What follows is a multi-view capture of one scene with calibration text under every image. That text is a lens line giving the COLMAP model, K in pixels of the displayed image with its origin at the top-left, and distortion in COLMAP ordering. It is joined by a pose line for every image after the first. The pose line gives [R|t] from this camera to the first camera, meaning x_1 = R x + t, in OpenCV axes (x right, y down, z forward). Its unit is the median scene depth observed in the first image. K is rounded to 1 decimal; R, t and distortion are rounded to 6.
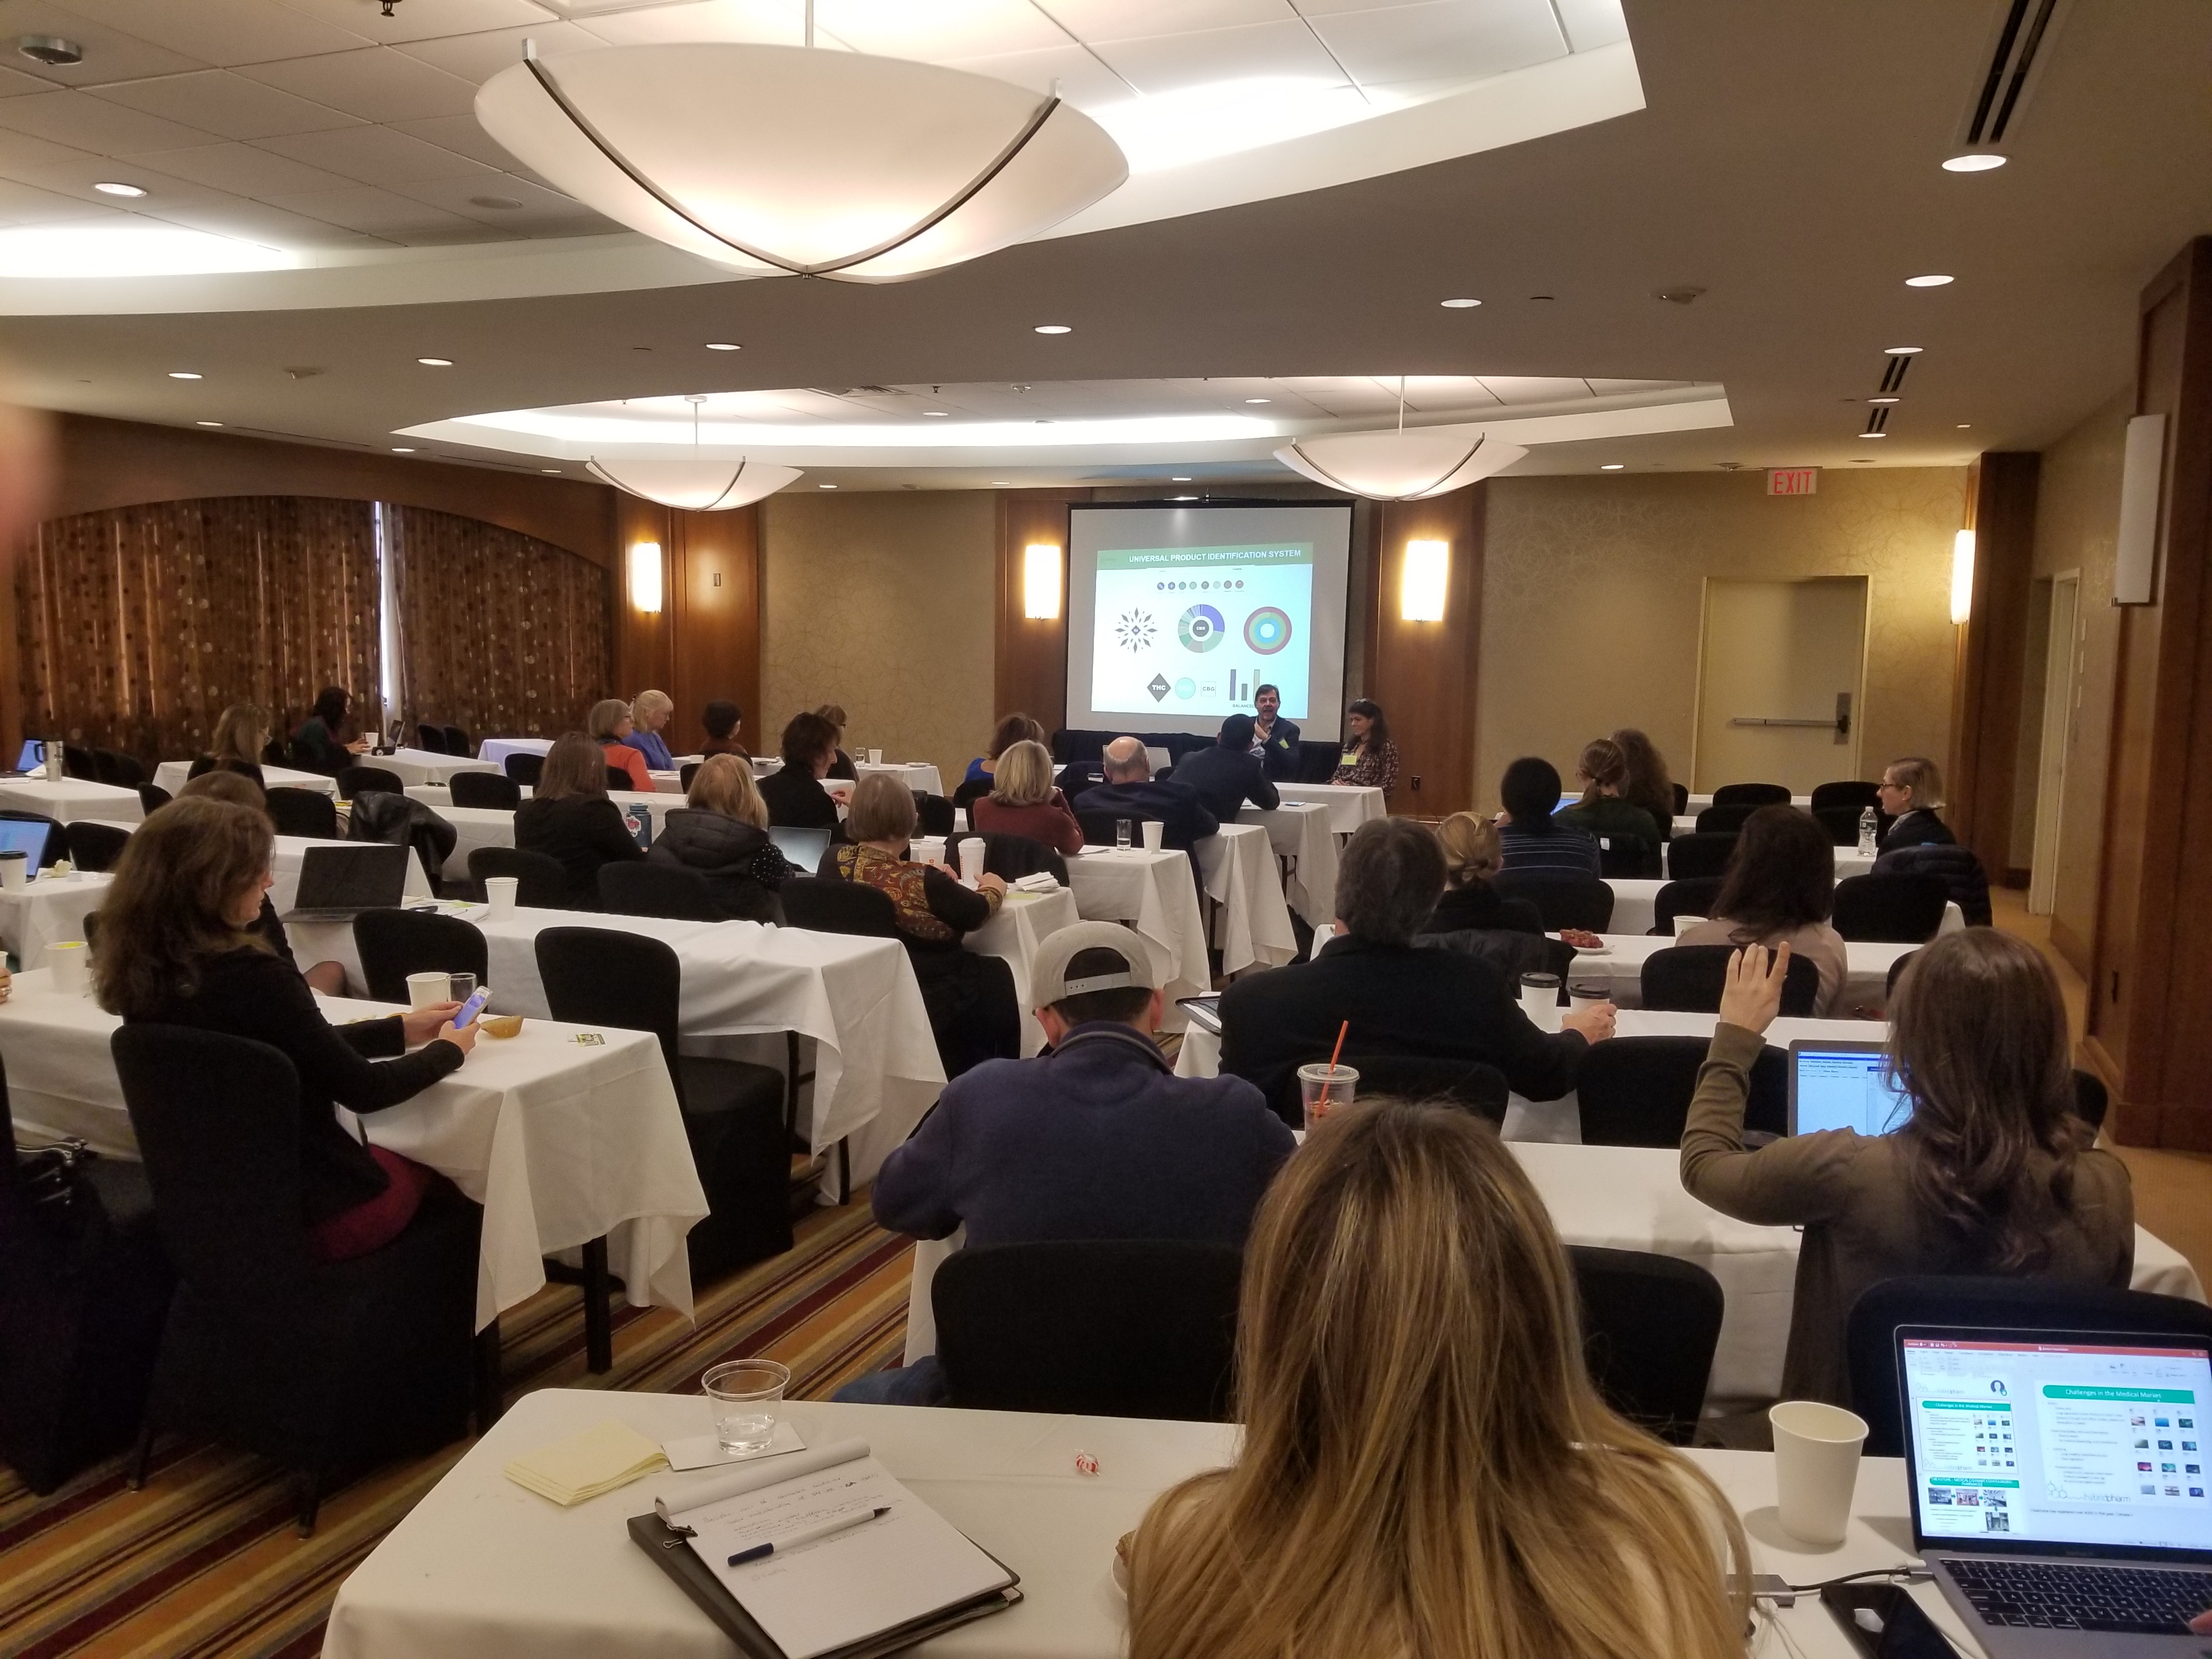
lens RADIAL K [[1720.2, 0, 1106.0], [0, 1720.2, 829.5], [0, 0, 1]] dist [0.145936, -0.295817]
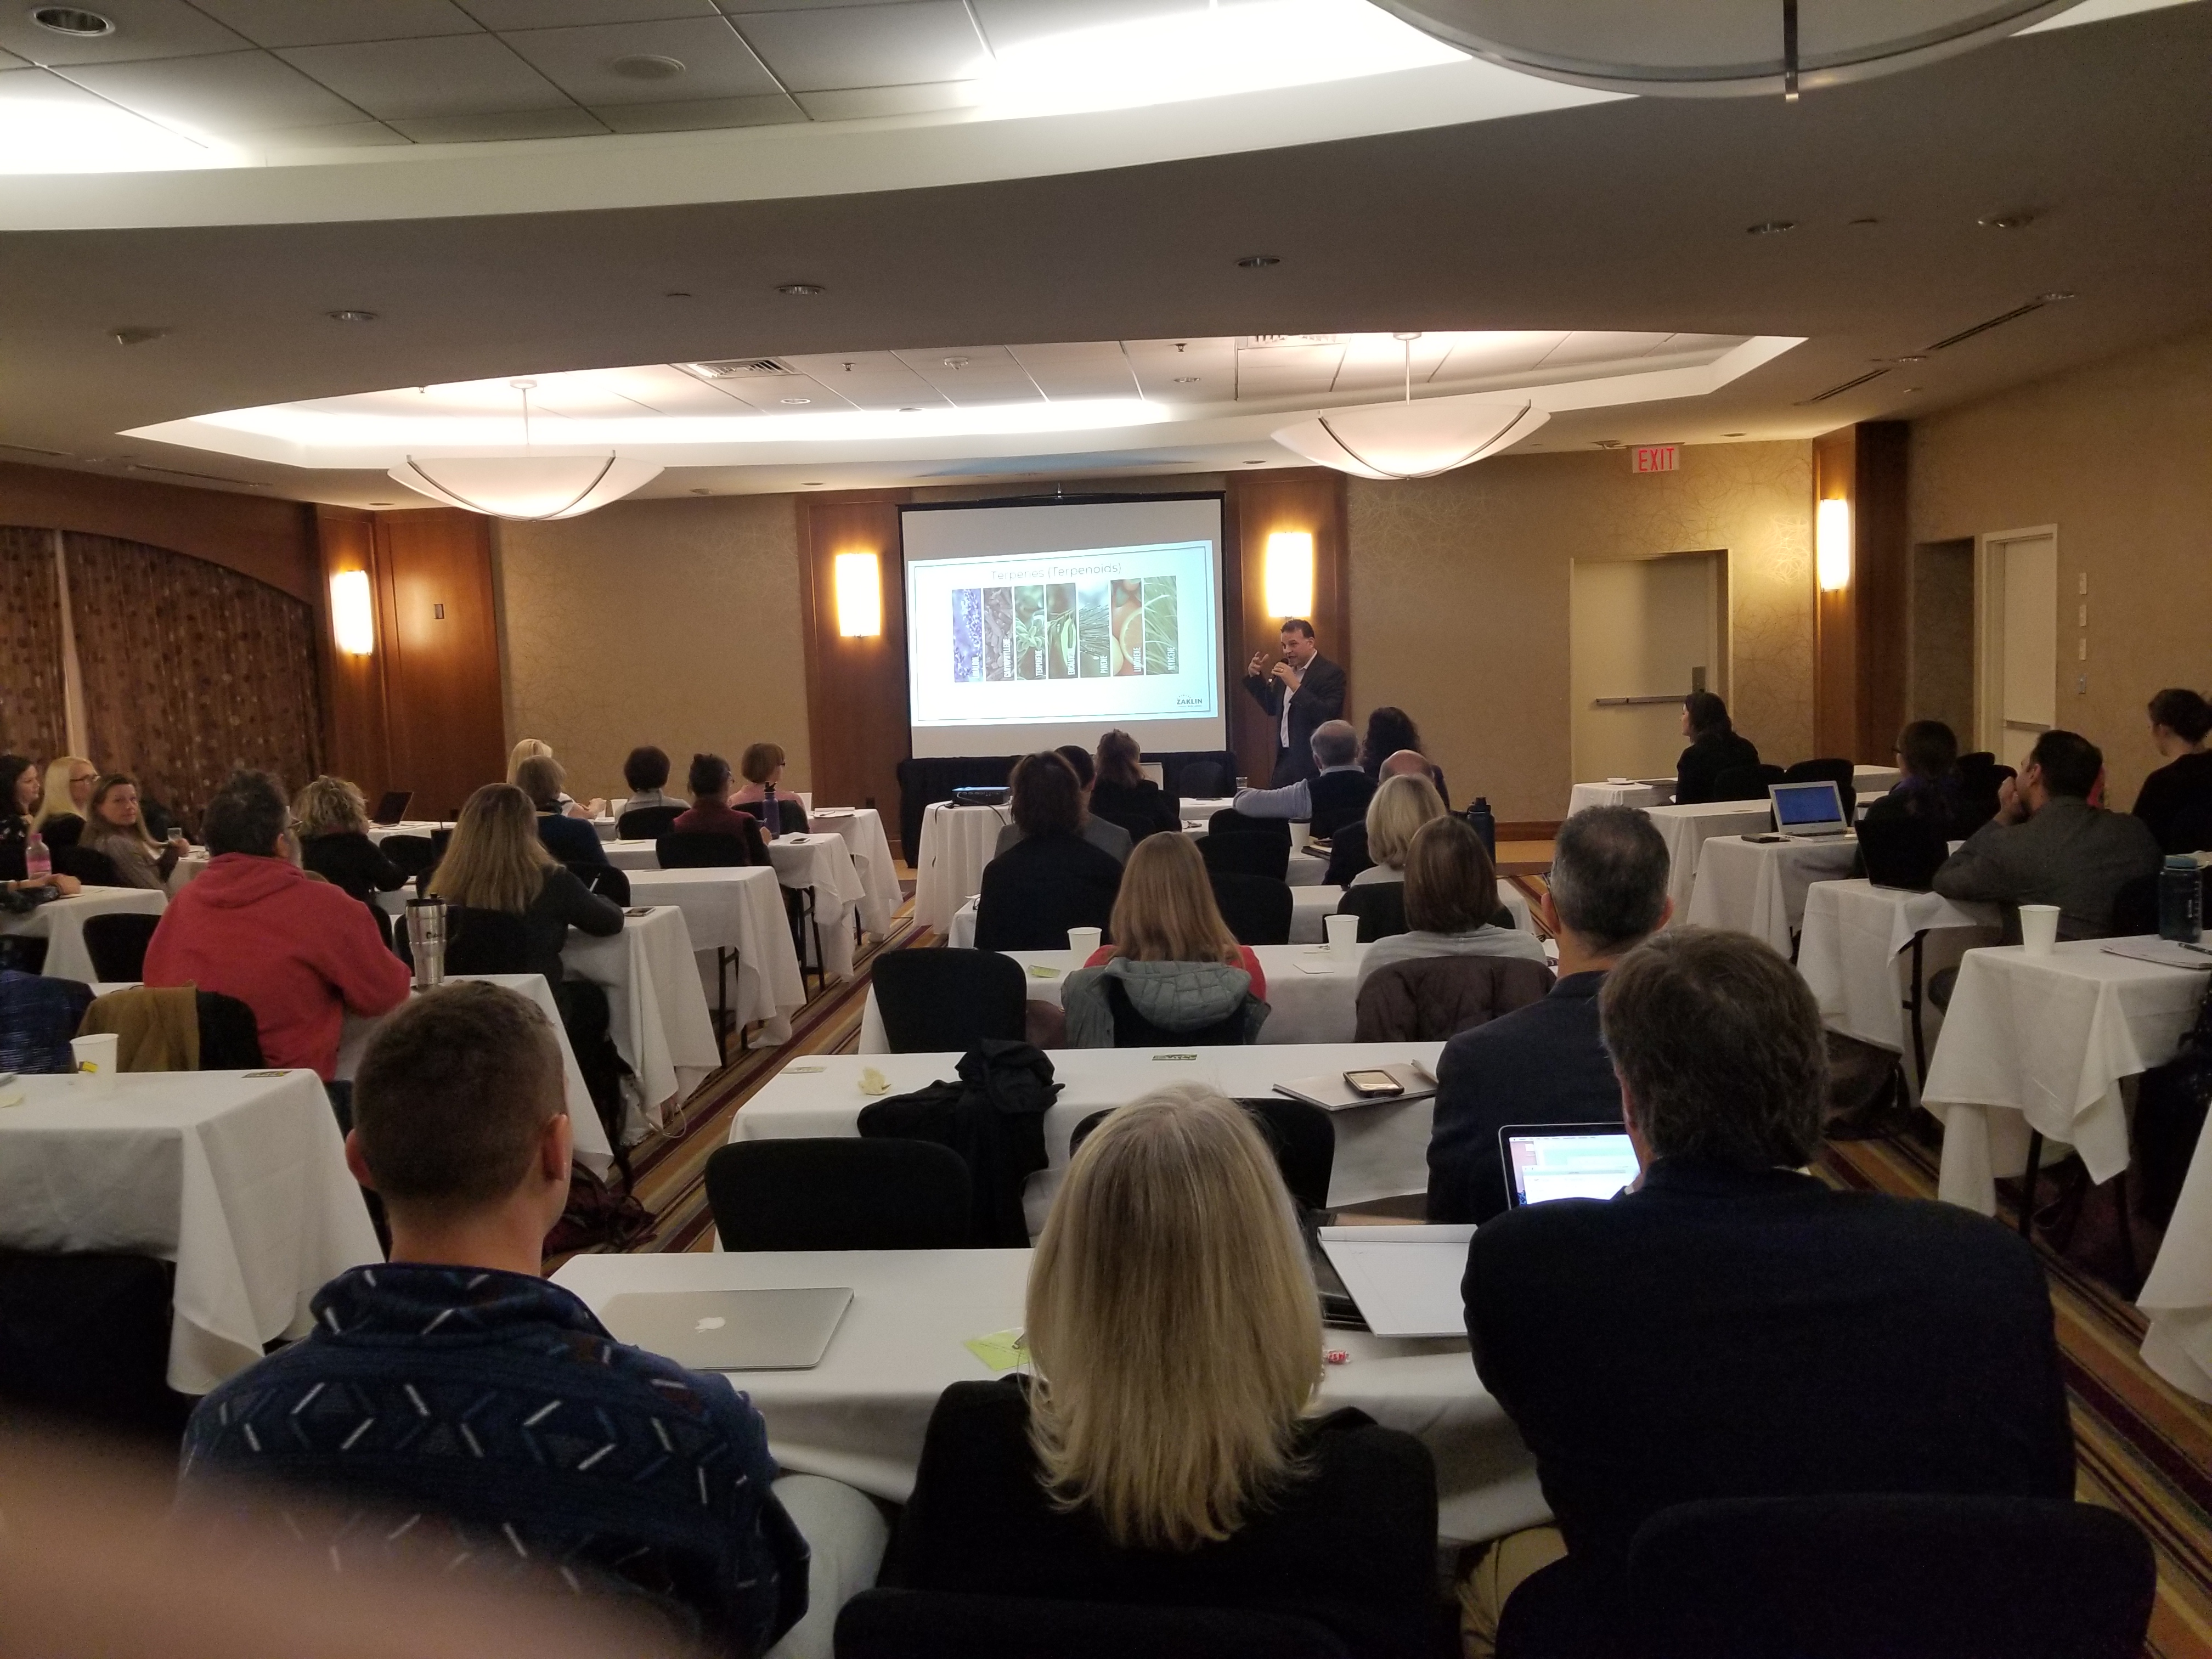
lens RADIAL K [[1720.2, 0, 1106.0], [0, 1720.2, 829.5], [0, 0, 1]] dist [0.145936, -0.295817]
pose [[0.954576, -0.083840, 0.285928, -0.194464], [0.087349, 0.996178, 0.000485, -0.013982], [-0.284876, 0.024512, 0.958251, 0.124689]]
